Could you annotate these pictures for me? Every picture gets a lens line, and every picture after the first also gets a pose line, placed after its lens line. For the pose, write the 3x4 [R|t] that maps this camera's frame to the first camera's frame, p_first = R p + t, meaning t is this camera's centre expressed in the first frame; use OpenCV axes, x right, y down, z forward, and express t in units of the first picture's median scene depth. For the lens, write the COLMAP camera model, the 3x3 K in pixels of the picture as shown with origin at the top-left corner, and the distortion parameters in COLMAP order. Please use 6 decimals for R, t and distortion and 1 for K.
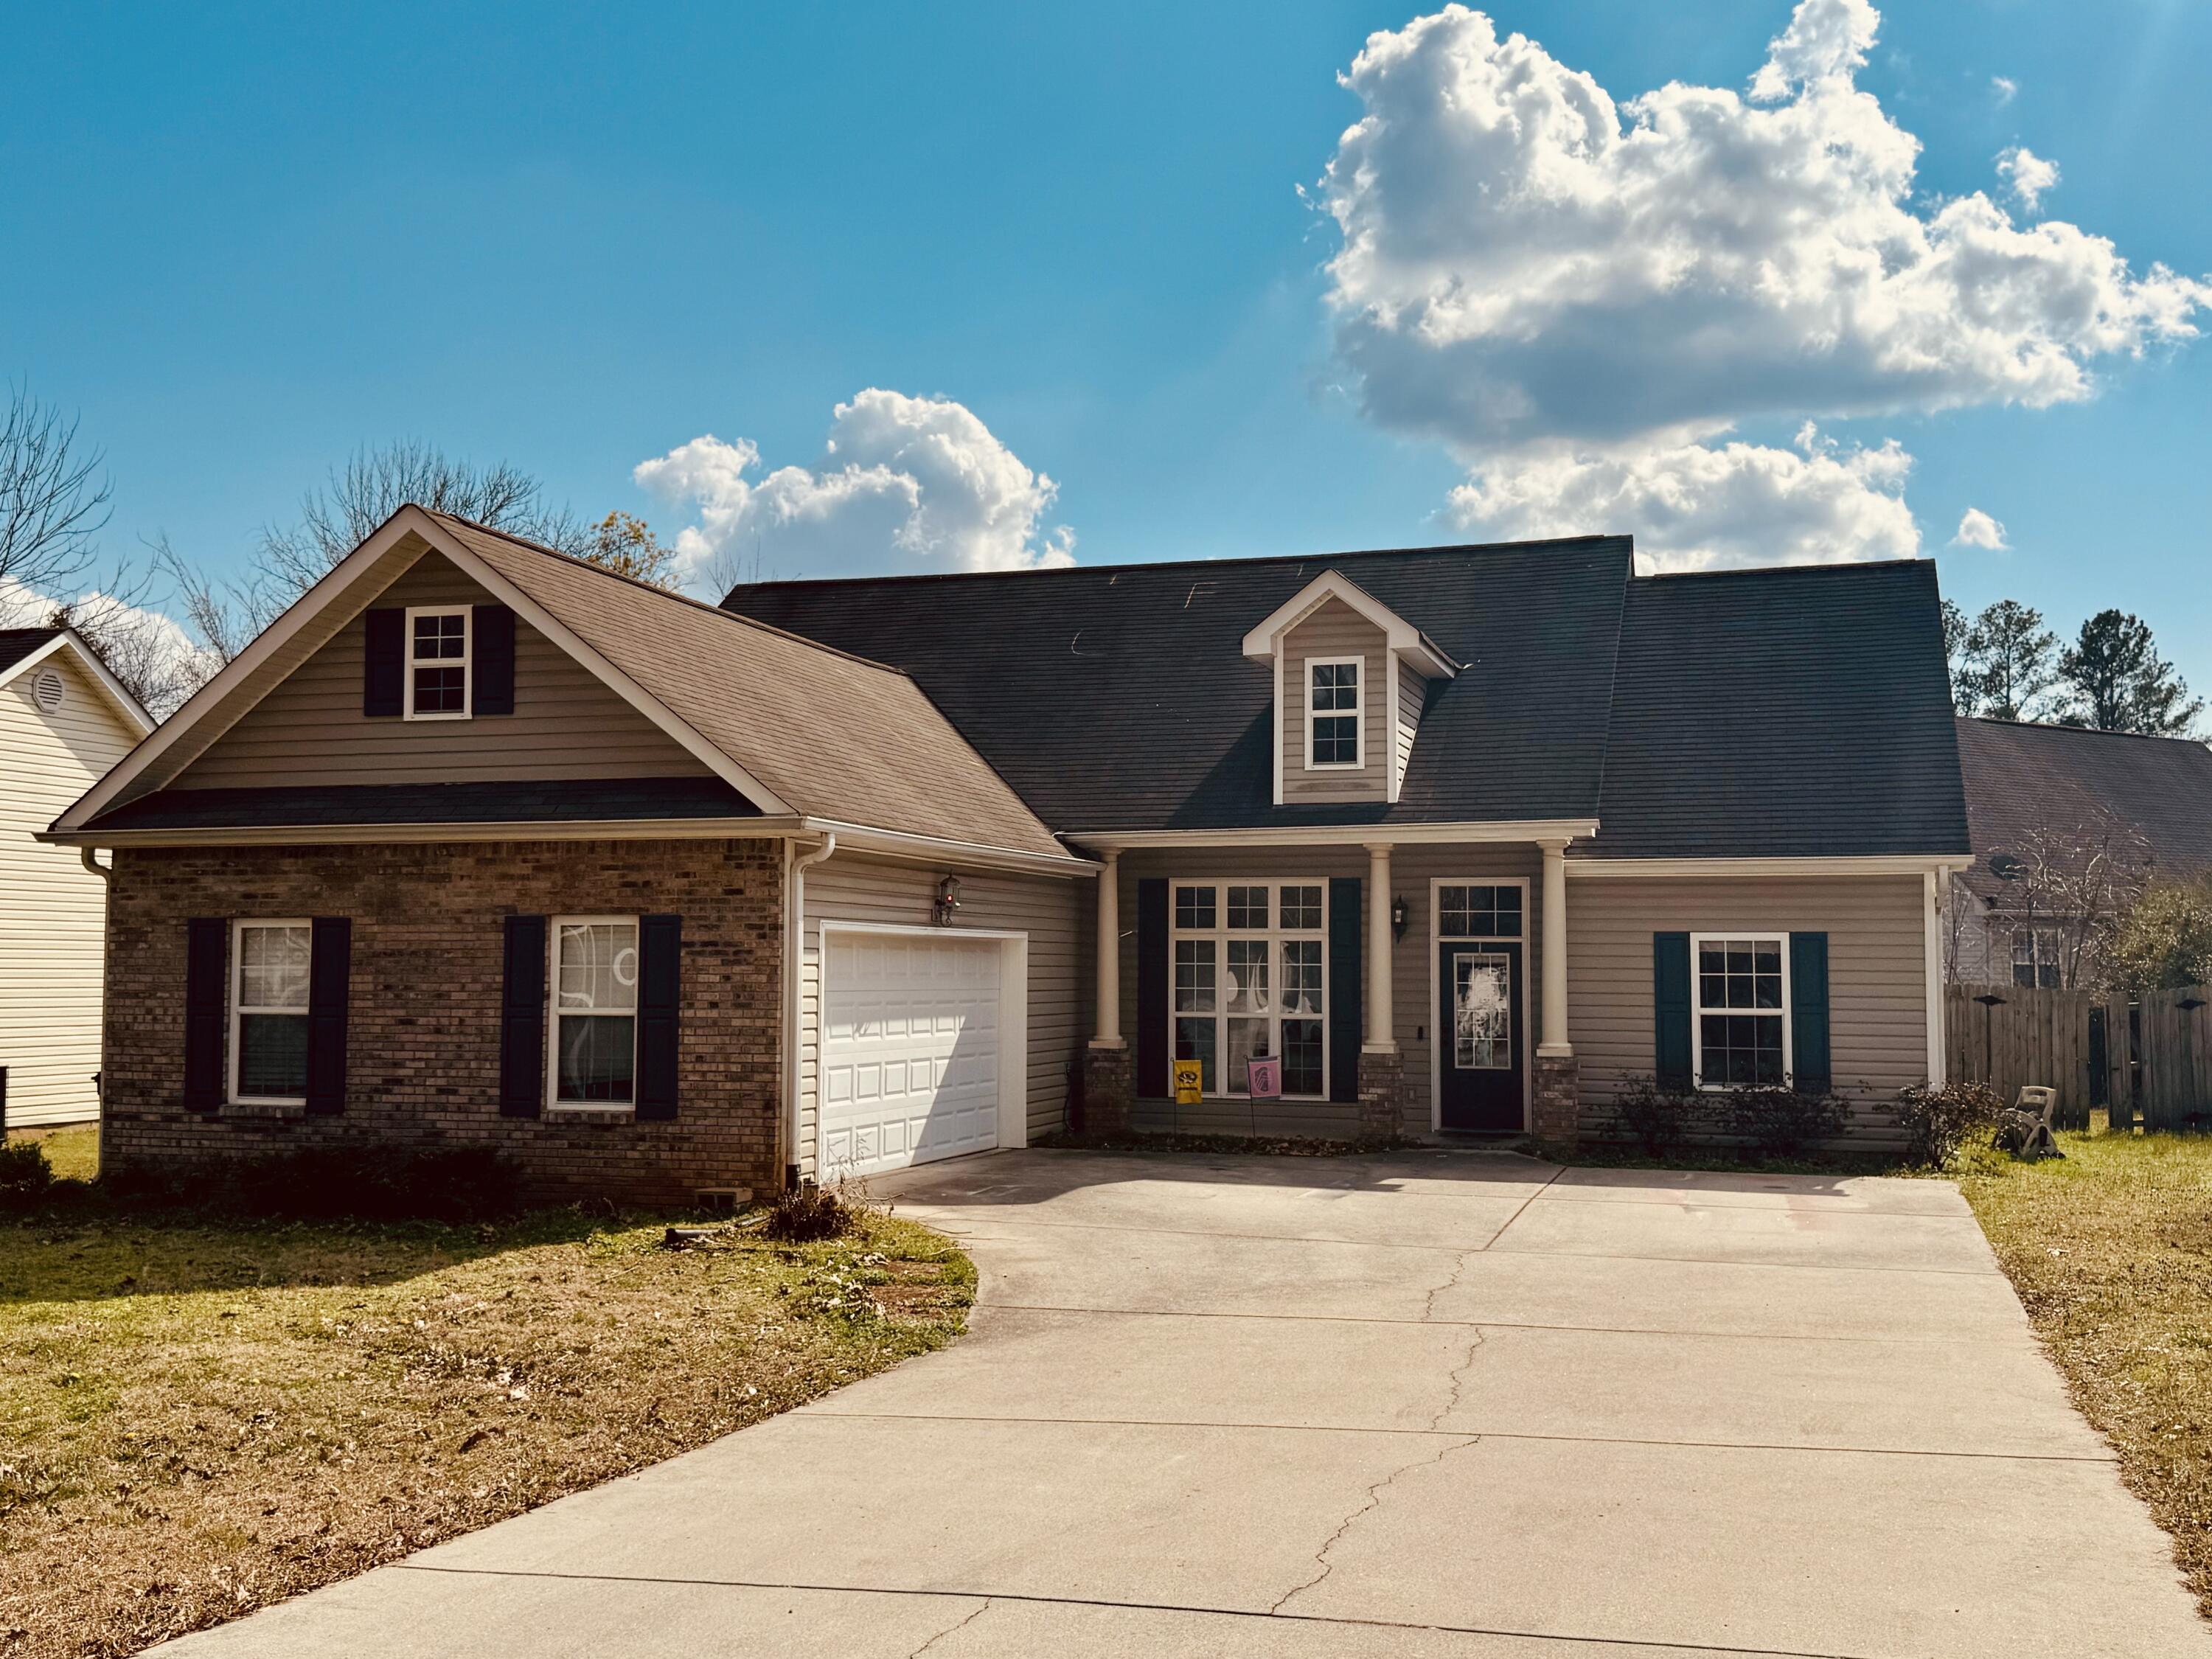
lens RADIAL K [[2230.0, 0, 1104.5], [0, 2230.0, 828.4], [0, 0, 1]] dist [0.170436, -0.474070]
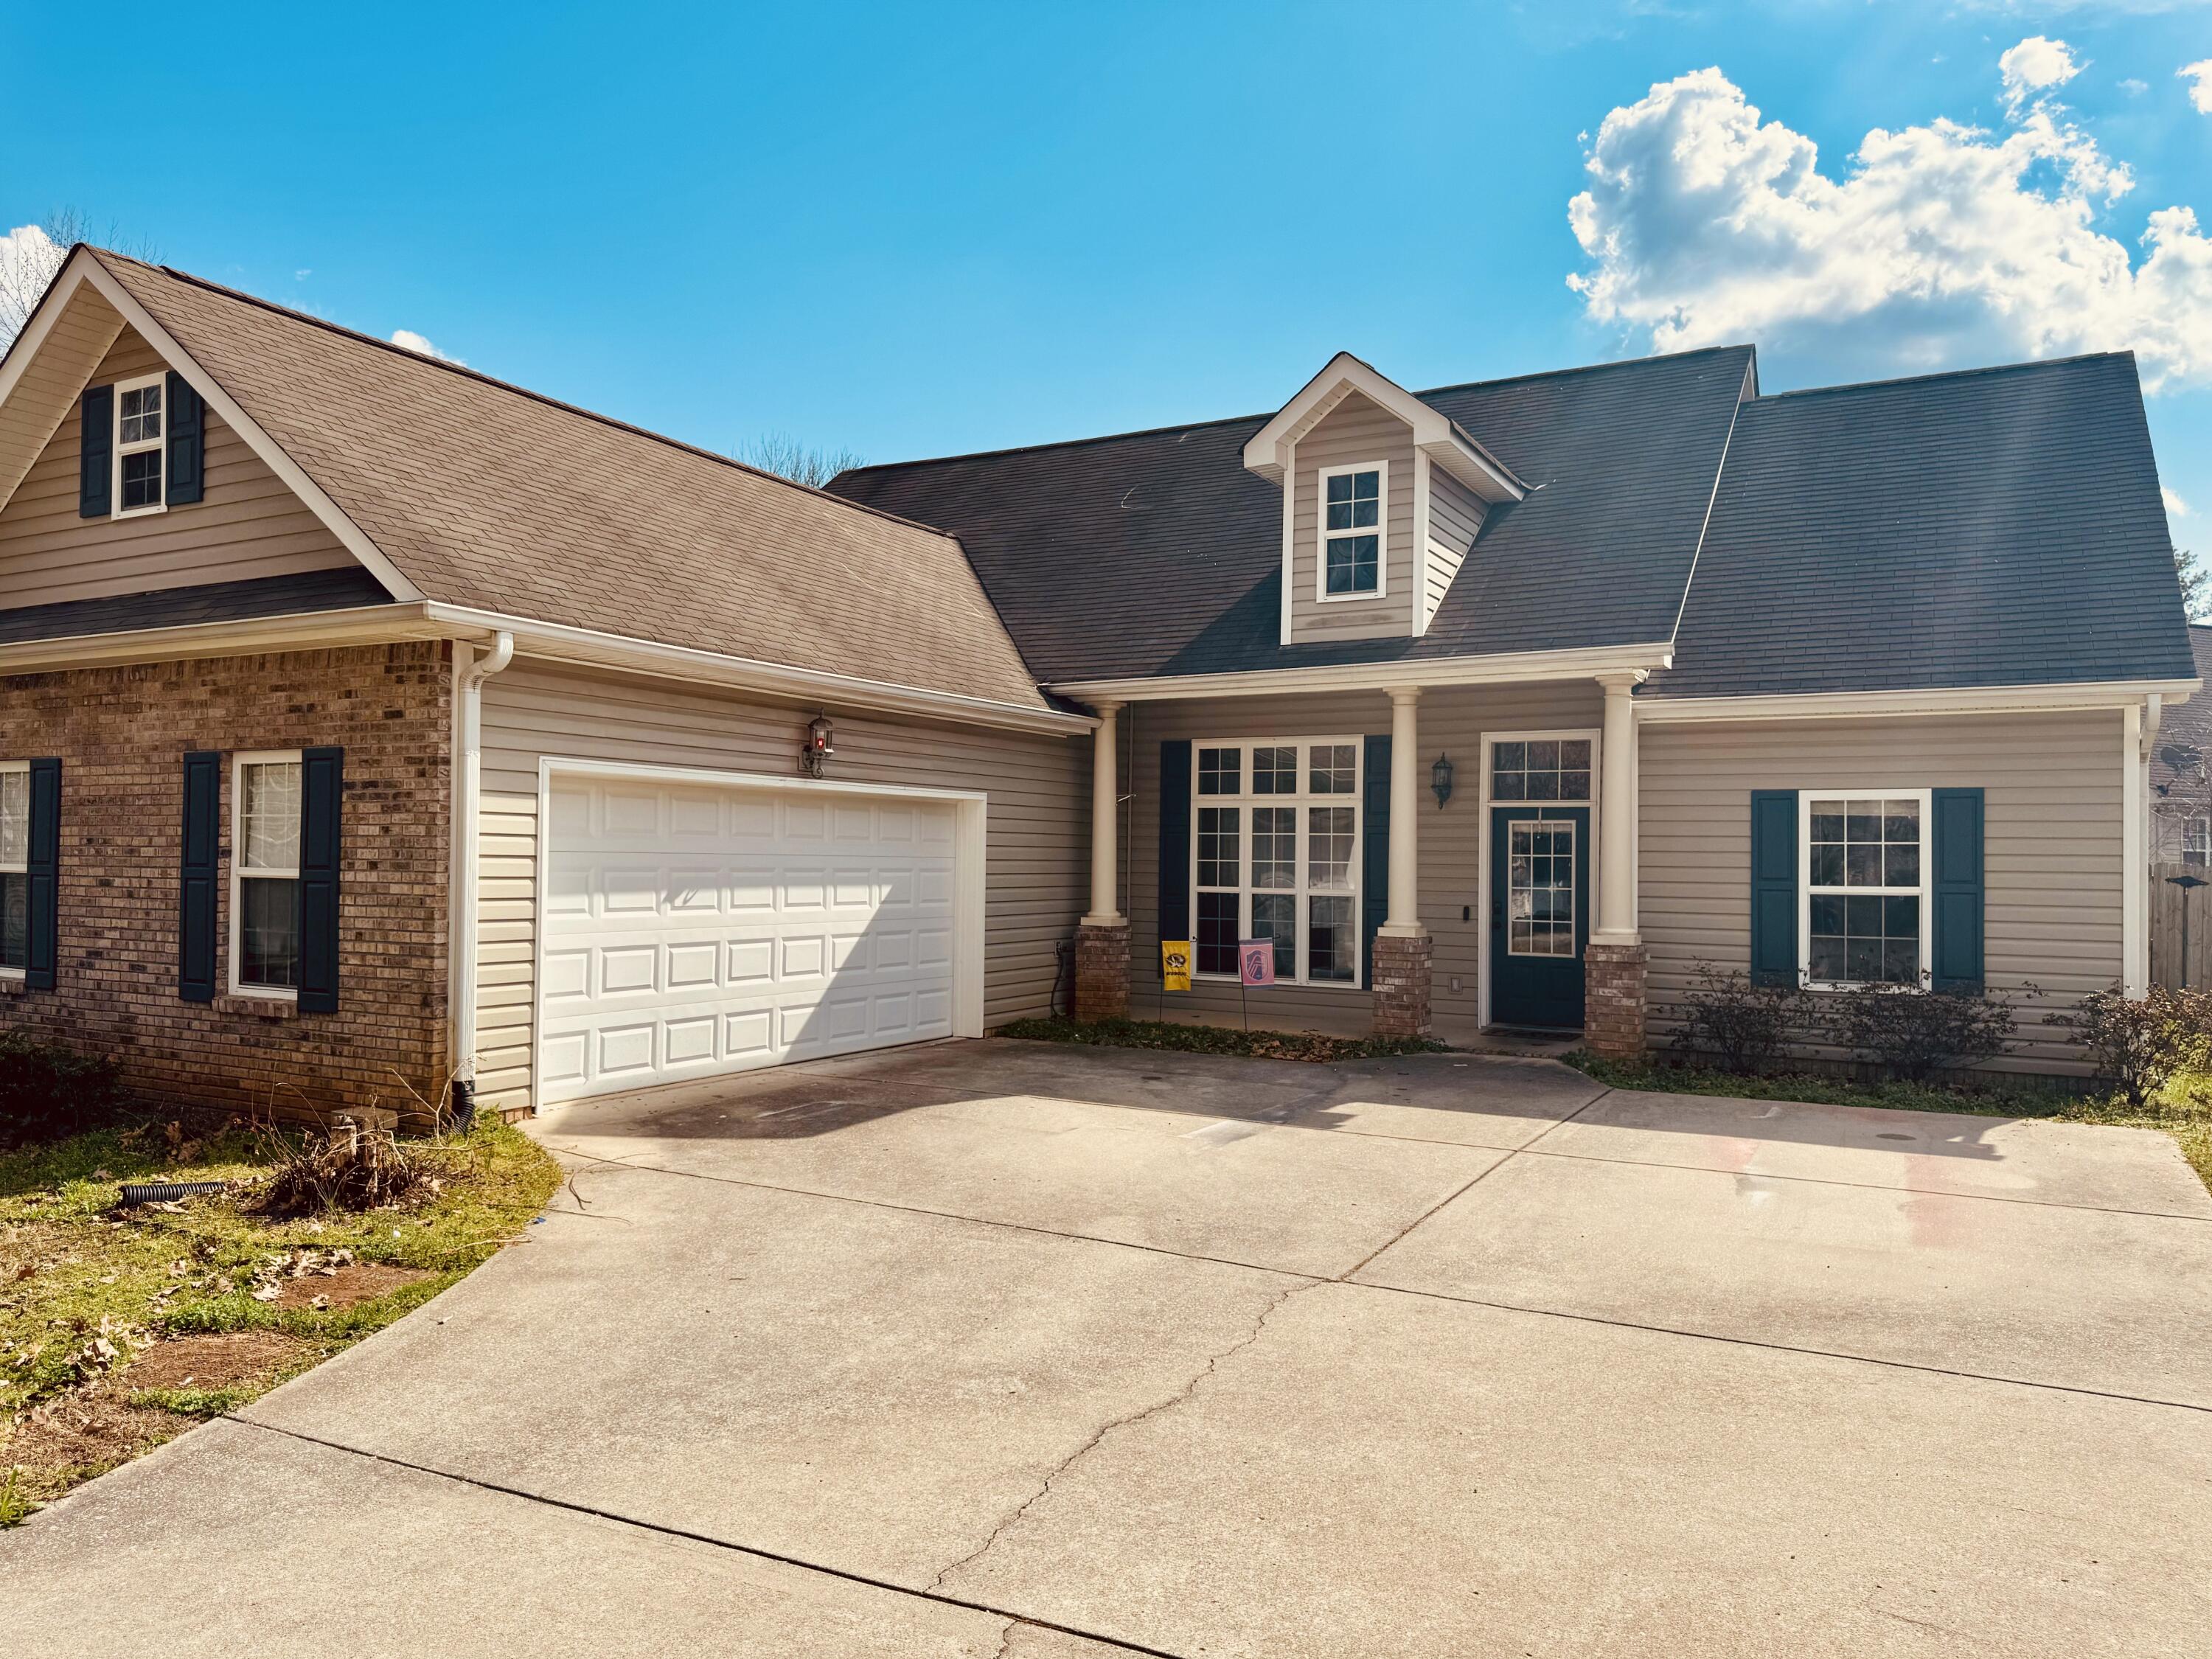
lens RADIAL K [[1577.5, 0, 1100.6], [0, 1577.5, 841.3], [0, 0, 1]] dist [0.107371, -0.177622]
pose [[0.980224, 0.004979, -0.197831, 0.160980], [0.005075, 0.998722, 0.050282, 0.042170], [0.197829, -0.050292, 0.978946, 0.491435]]
